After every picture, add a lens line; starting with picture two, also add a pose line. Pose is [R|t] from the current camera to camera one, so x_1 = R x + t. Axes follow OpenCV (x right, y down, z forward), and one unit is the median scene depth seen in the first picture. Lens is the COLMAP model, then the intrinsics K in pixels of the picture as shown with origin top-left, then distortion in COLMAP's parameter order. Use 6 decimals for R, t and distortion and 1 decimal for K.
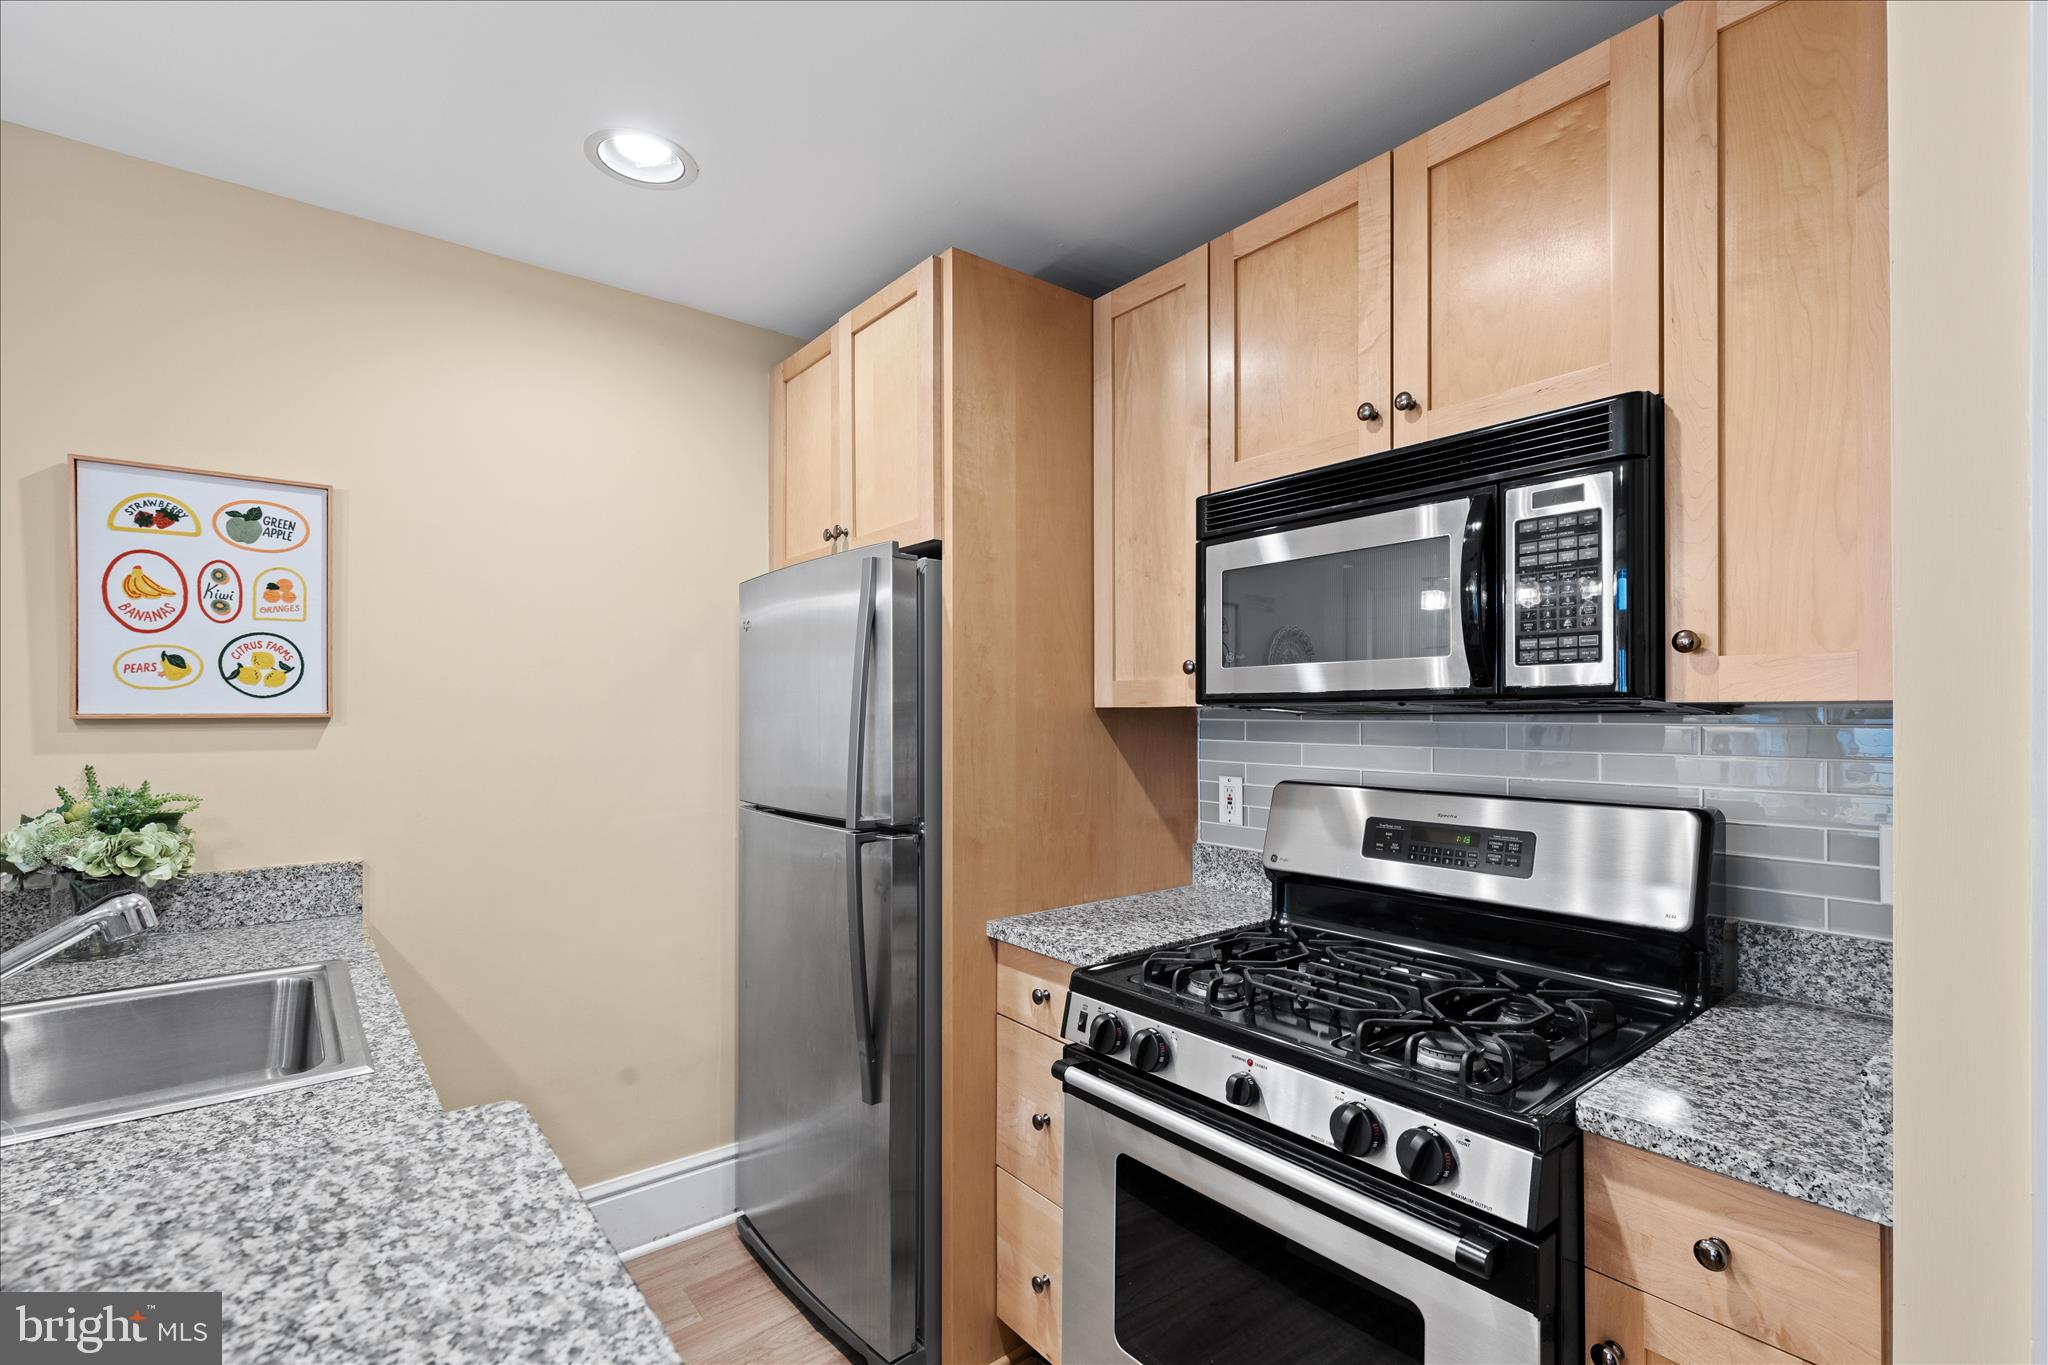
lens RADIAL K [[947.1, 0, 1044.4], [0, 947.1, 675.1], [0, 0, 1]] dist [0.009338, -0.000673]
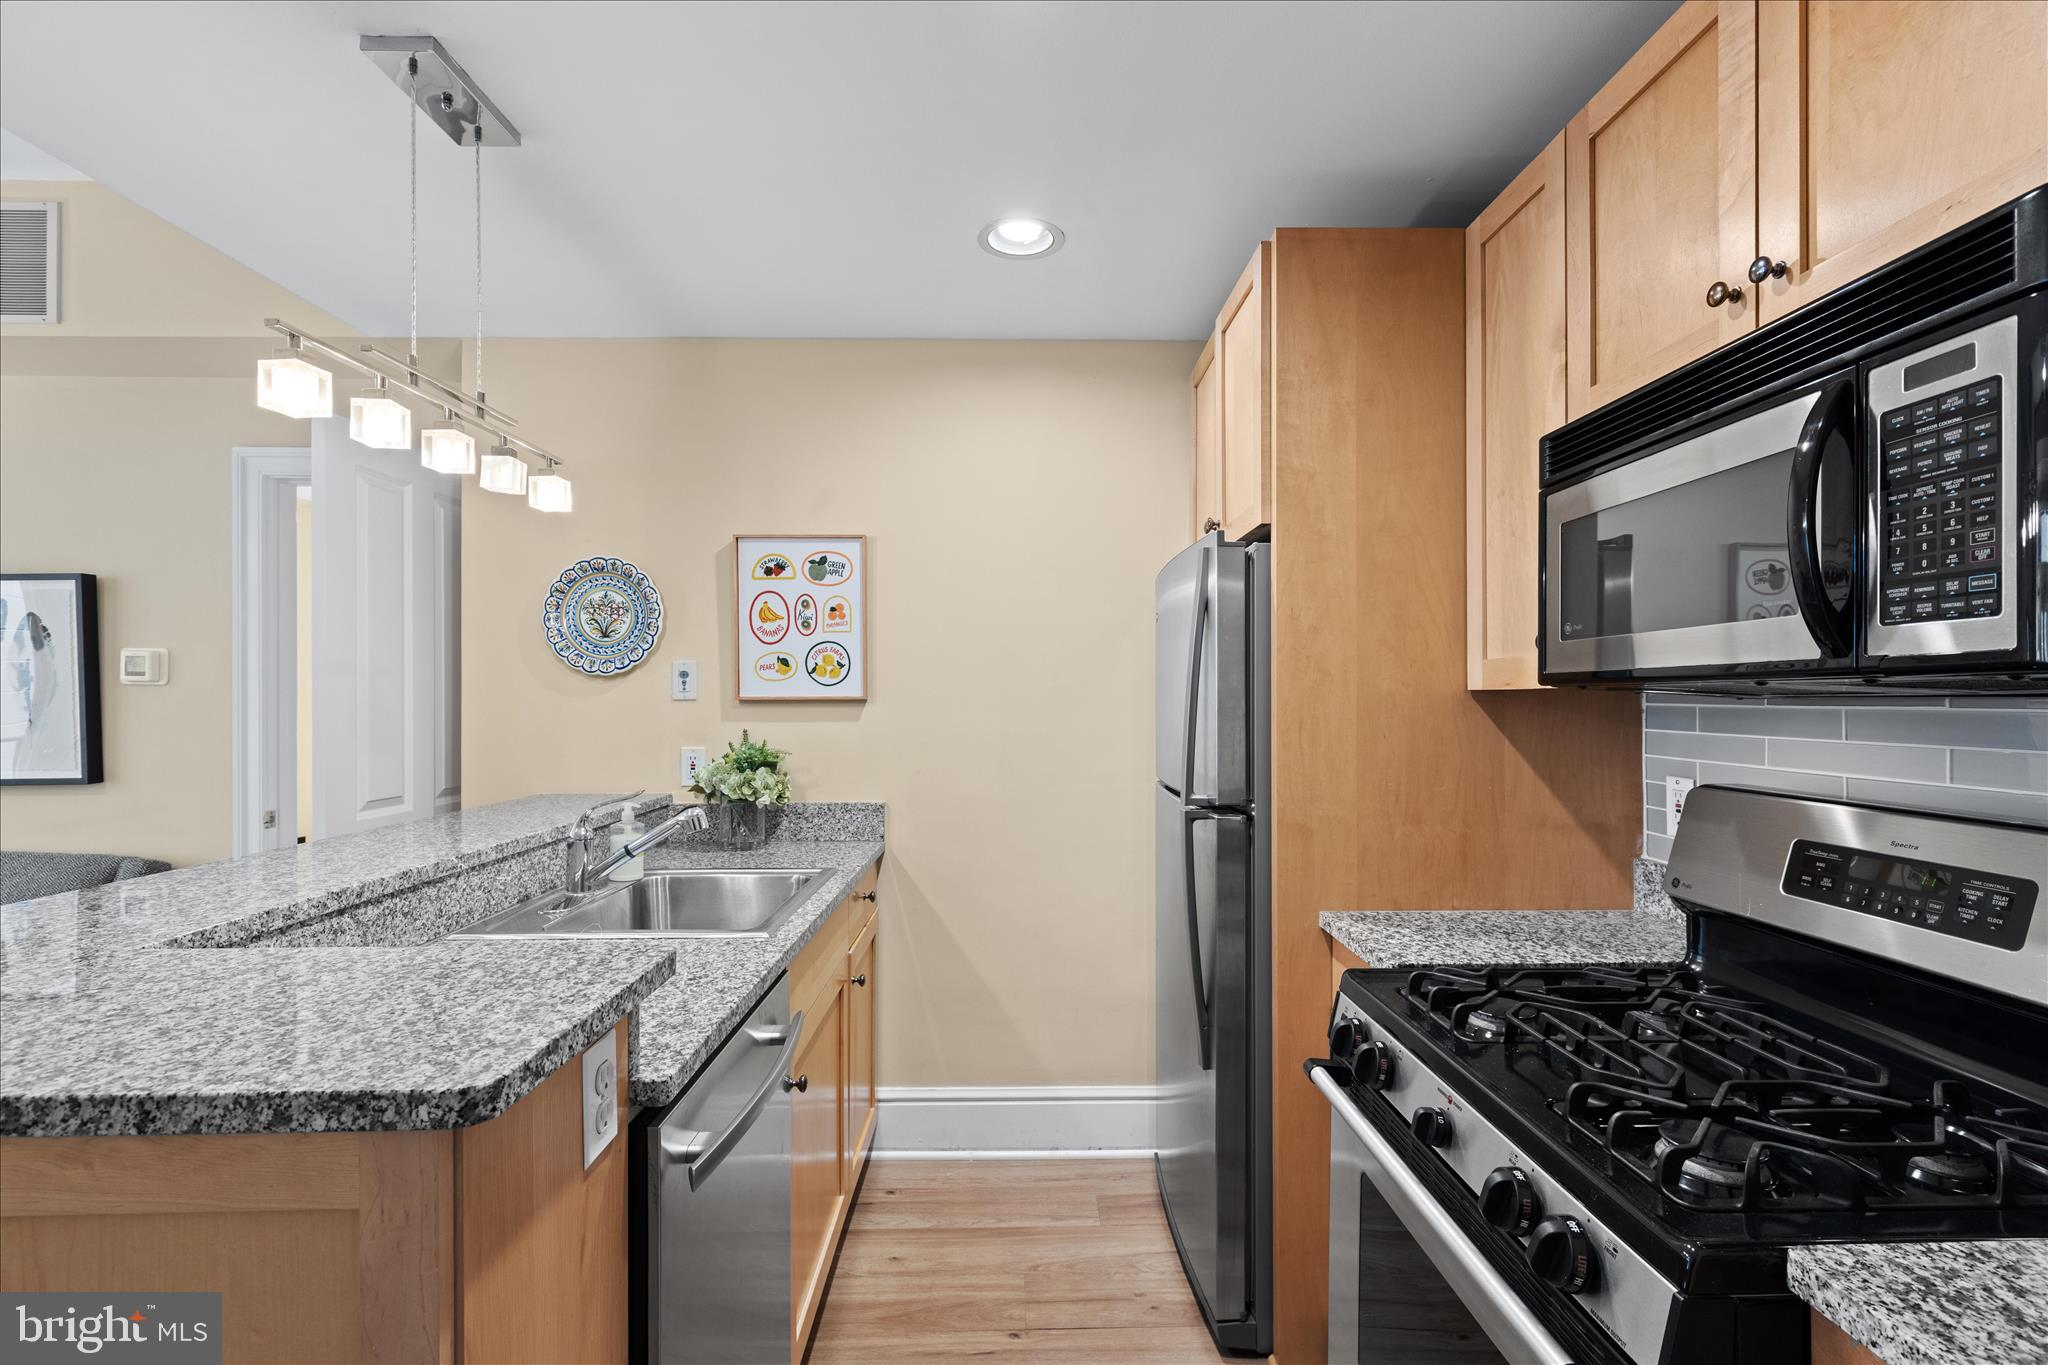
lens RADIAL K [[947.9, 0, 1023.0], [0, 947.9, 653.6], [0, 0, 1]] dist [0.001523, -0.000018]
pose [[0.777605, -0.029021, -0.628083, 0.330515], [0.025492, 0.999568, -0.014626, 0.003276], [0.628236, -0.004638, 0.778009, 0.060668]]
